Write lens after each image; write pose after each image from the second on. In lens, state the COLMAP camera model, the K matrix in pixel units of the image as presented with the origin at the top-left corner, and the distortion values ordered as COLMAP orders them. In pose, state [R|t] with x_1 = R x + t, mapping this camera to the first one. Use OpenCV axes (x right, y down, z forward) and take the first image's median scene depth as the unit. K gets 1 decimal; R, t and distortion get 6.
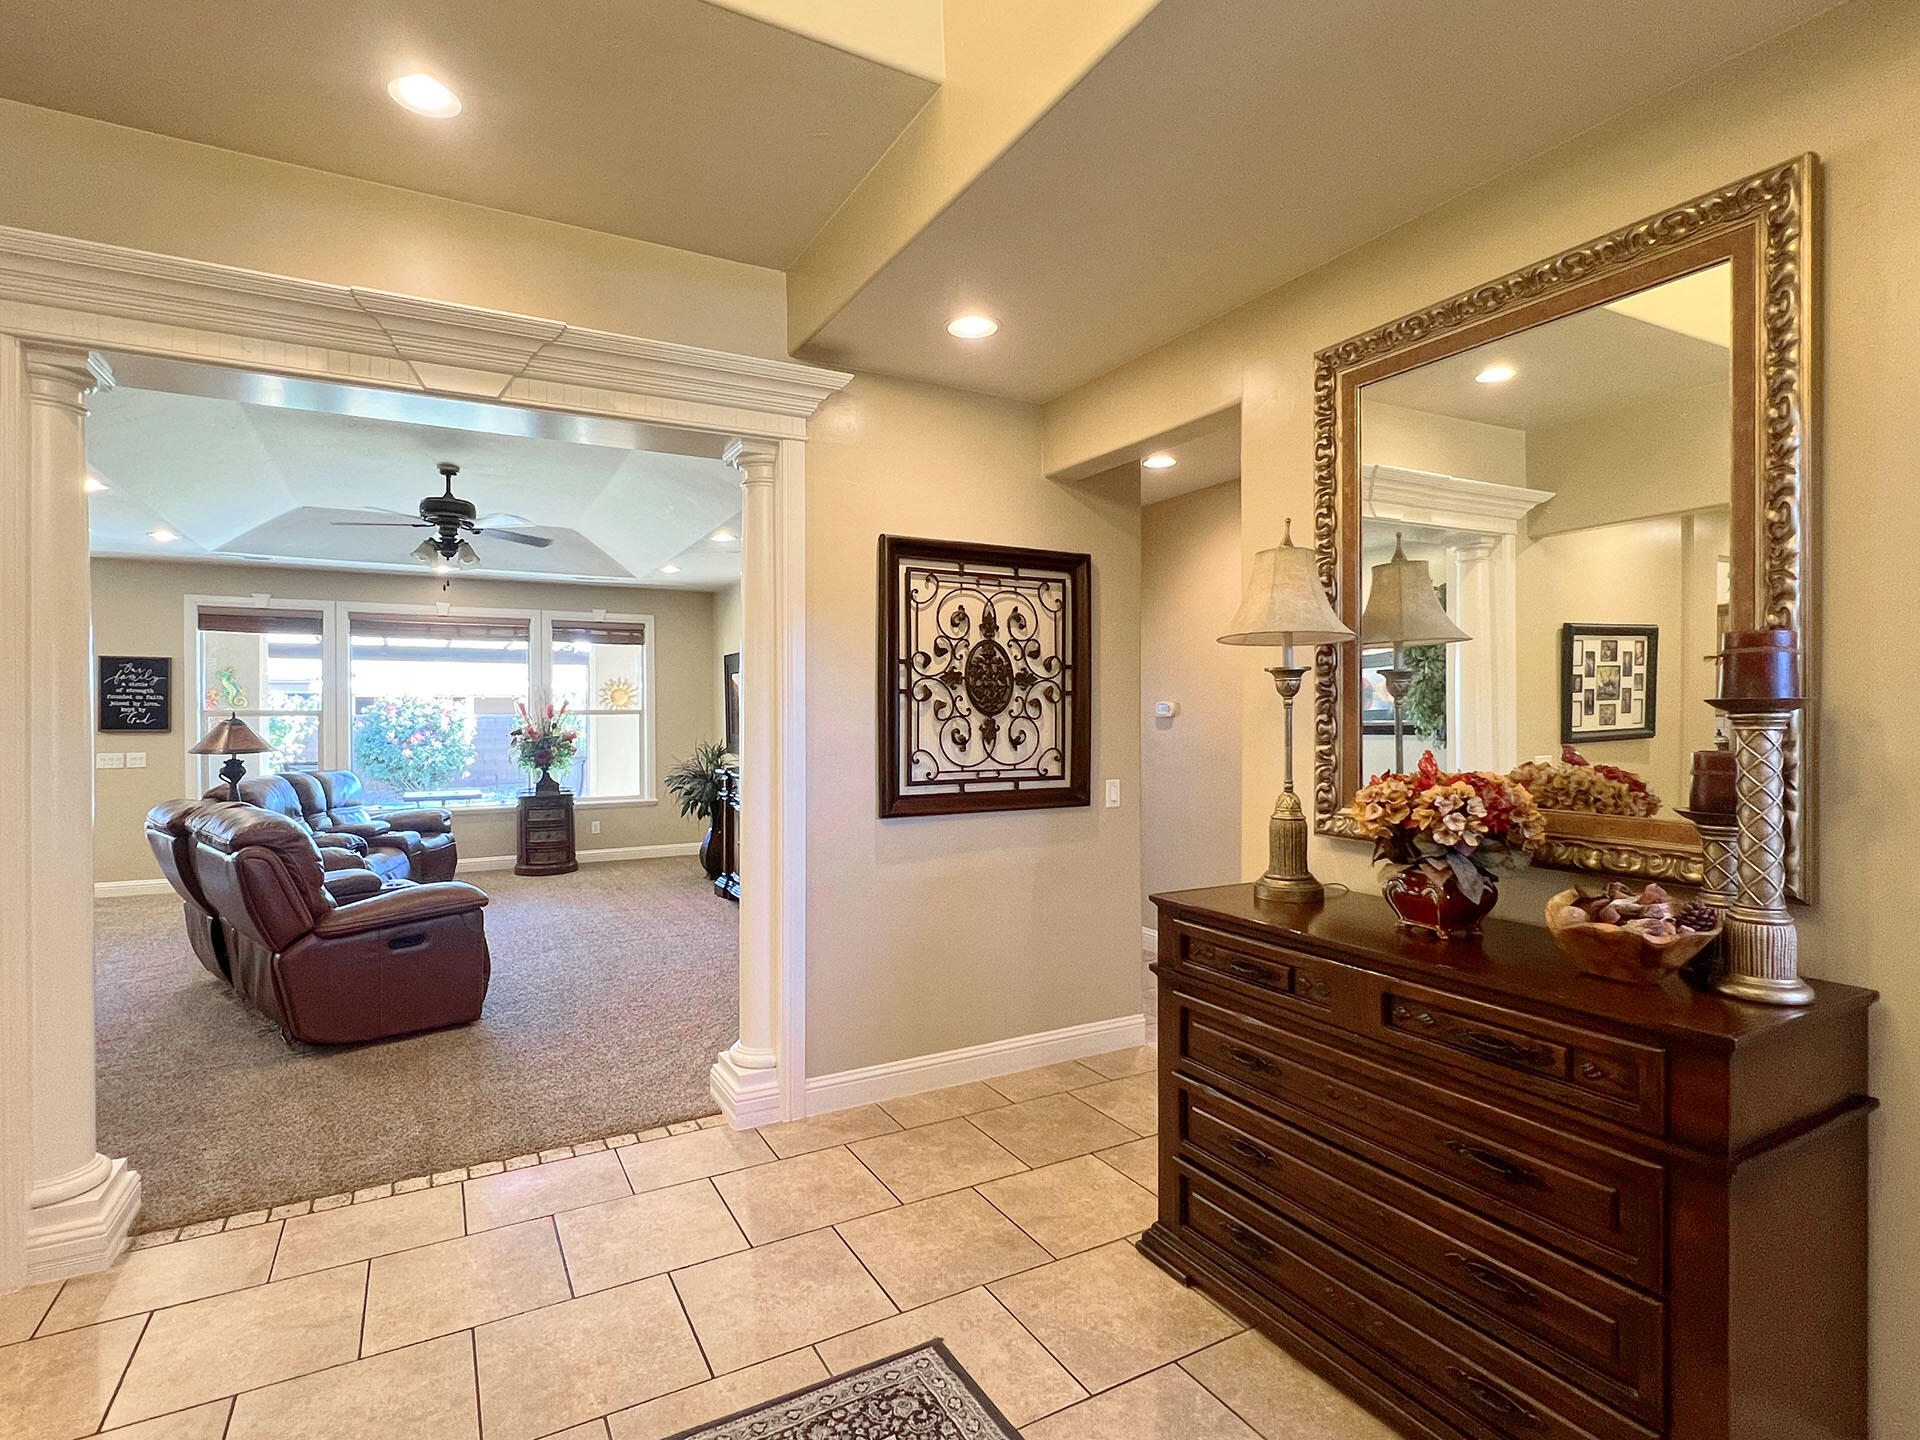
lens RADIAL K [[938.0, 0, 961.5], [0, 938.0, 720.0], [0, 0, 1]] dist [-0.018724, 0.001138]
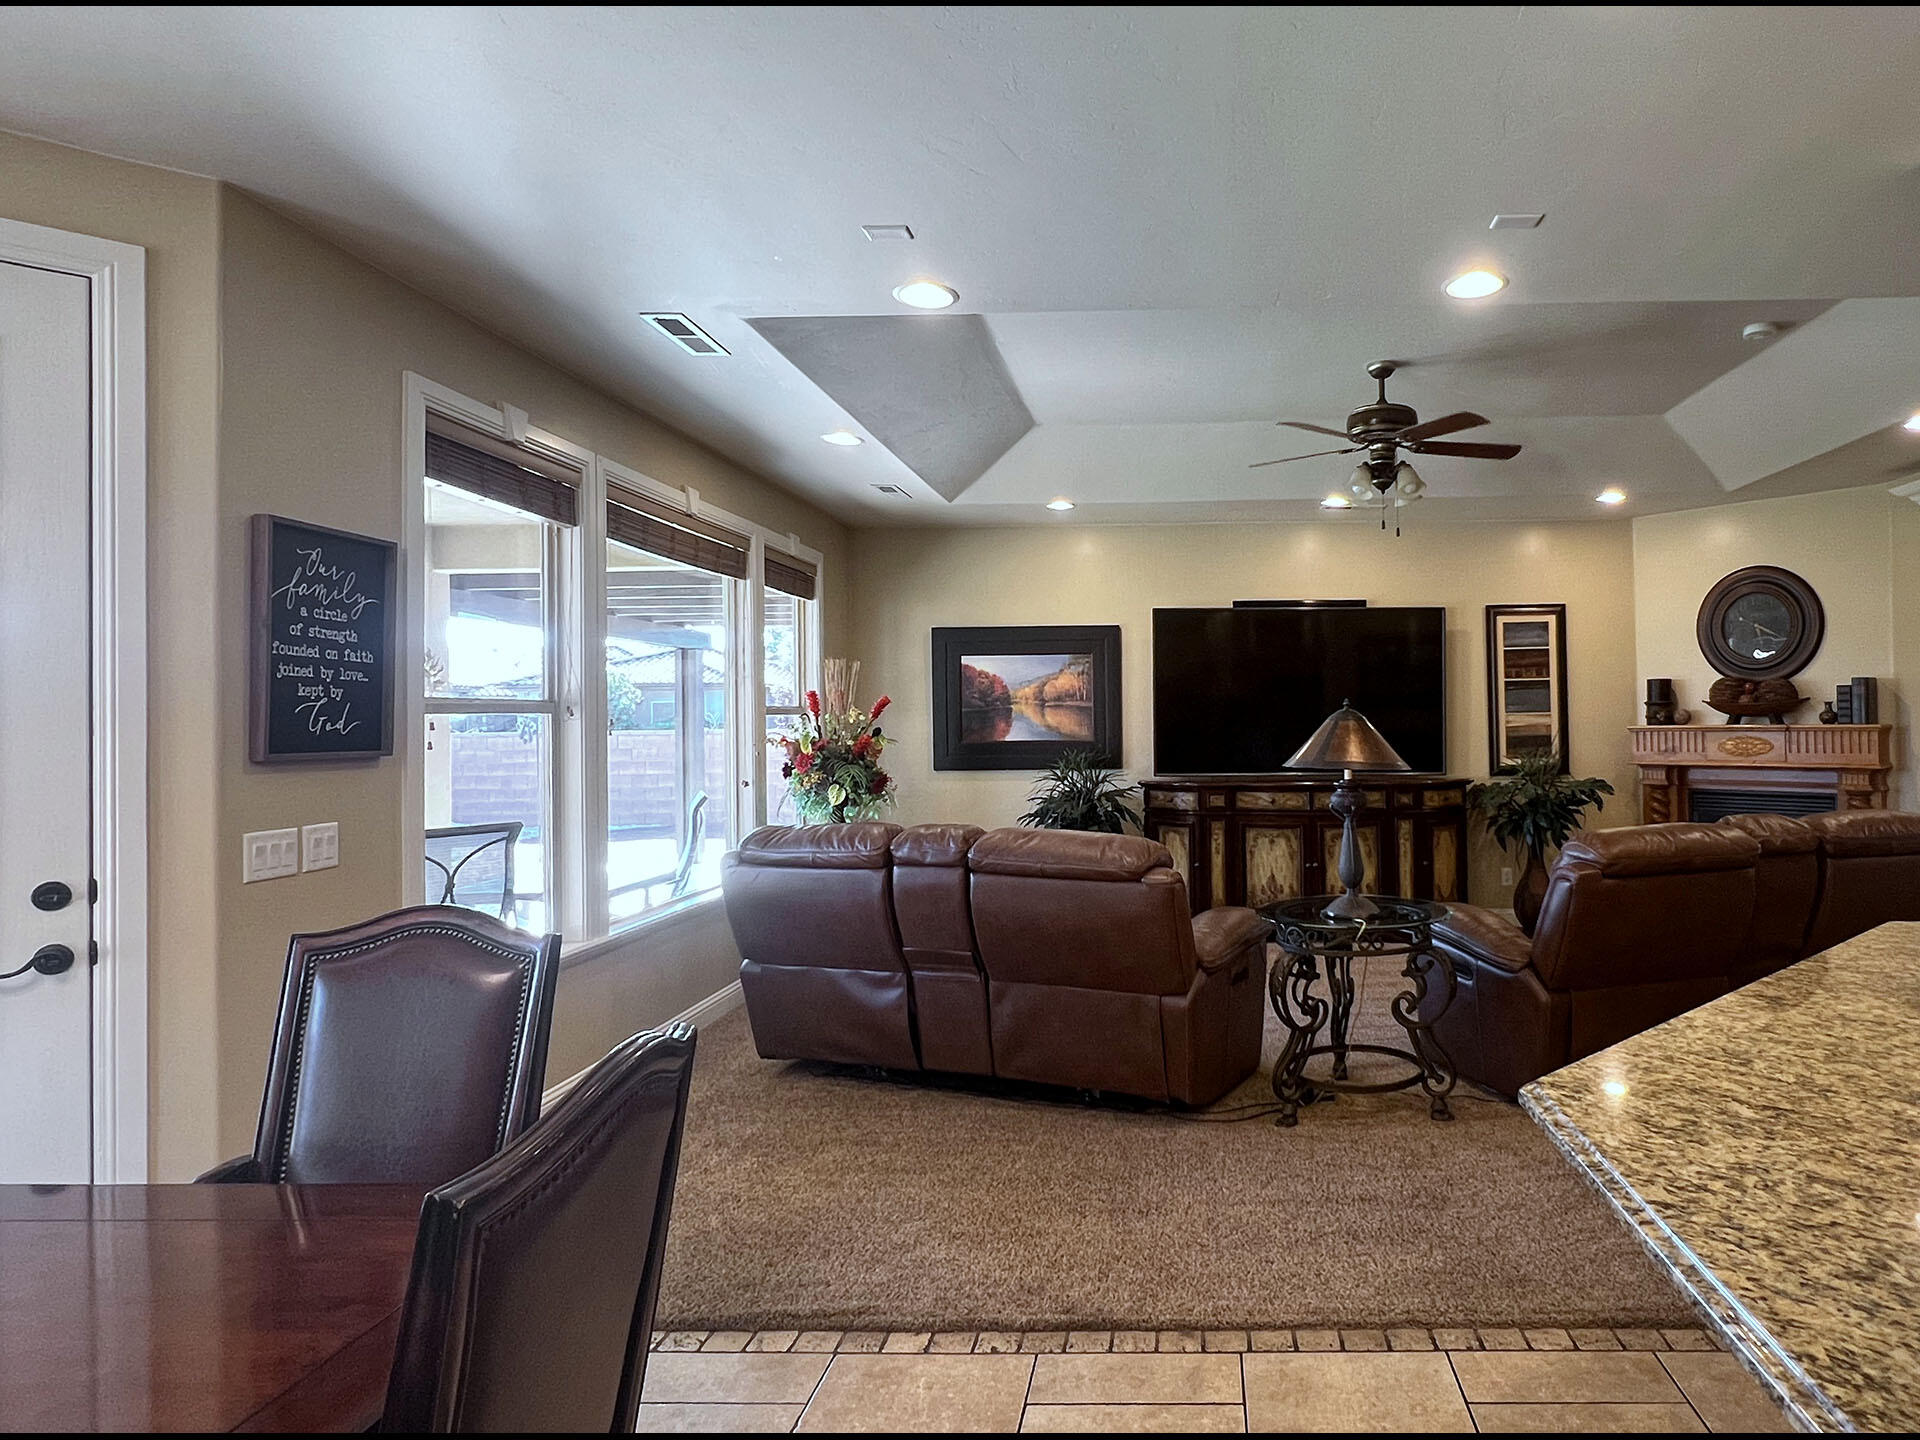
lens RADIAL K [[1155.3, 0, 1170.1], [0, 1155.3, 700.5], [0, 0, 1]] dist [0.013345, -0.007837]
pose [[0.515481, 0.011645, 0.856822, -0.964907], [0.012311, 0.999704, -0.020993, 0.003714], [-0.856812, 0.021370, 0.515185, 0.471580]]
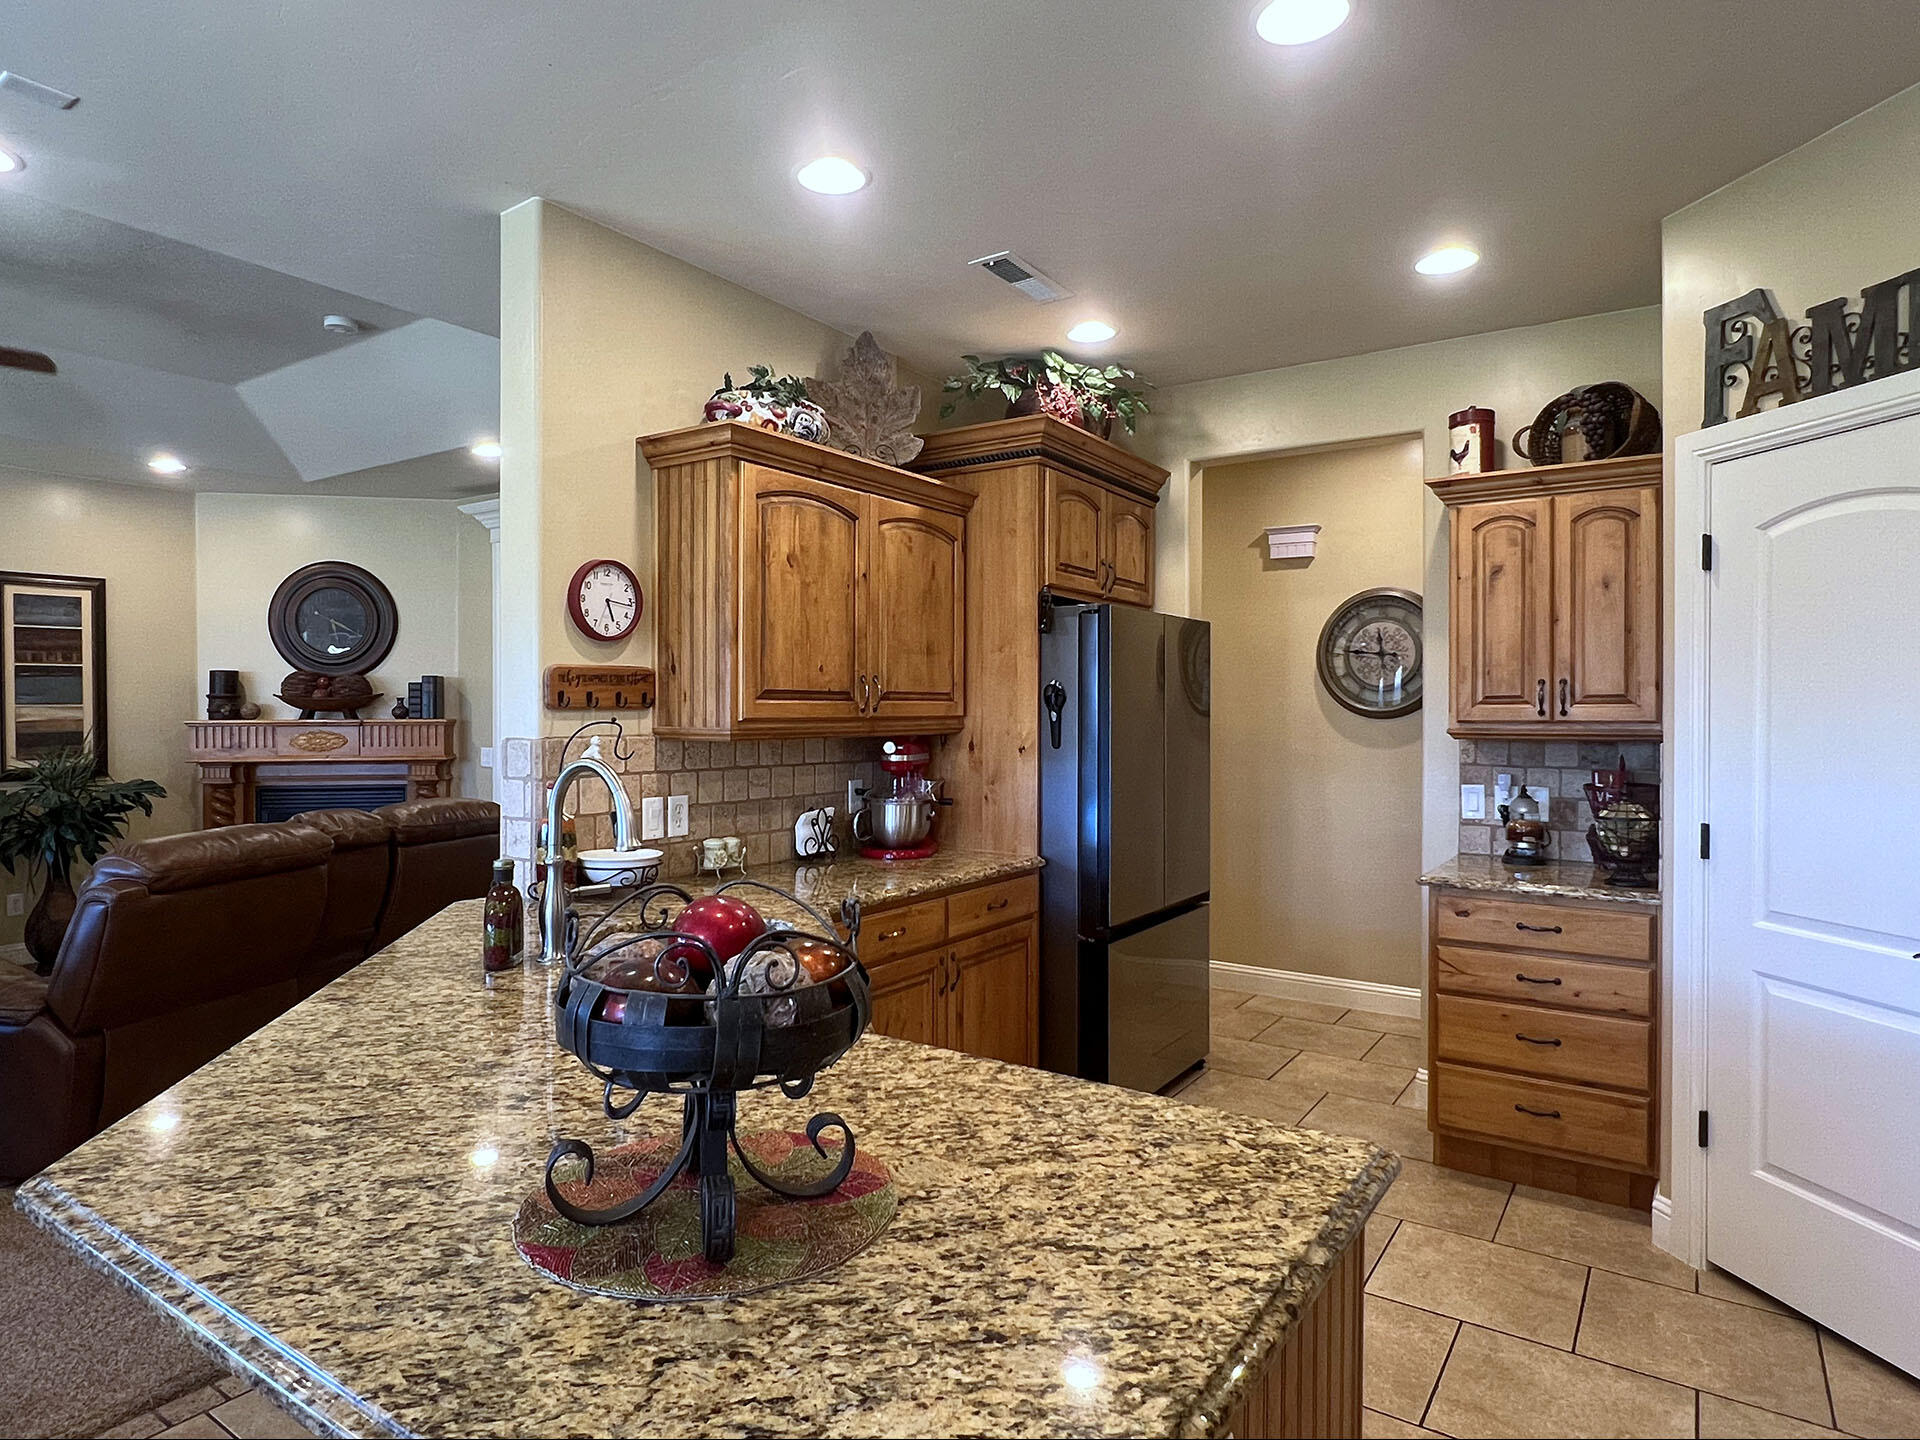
lens RADIAL K [[1100.5, 0, 966.3], [0, 1100.5, 715.6], [0, 0, 1]] dist [-0.001157, -0.001396]
pose [[-0.436652, -0.003548, 0.899623, -0.950136], [0.005970, 0.999959, 0.006841, 0.003395], [-0.899611, 0.008358, -0.436613, 0.473350]]
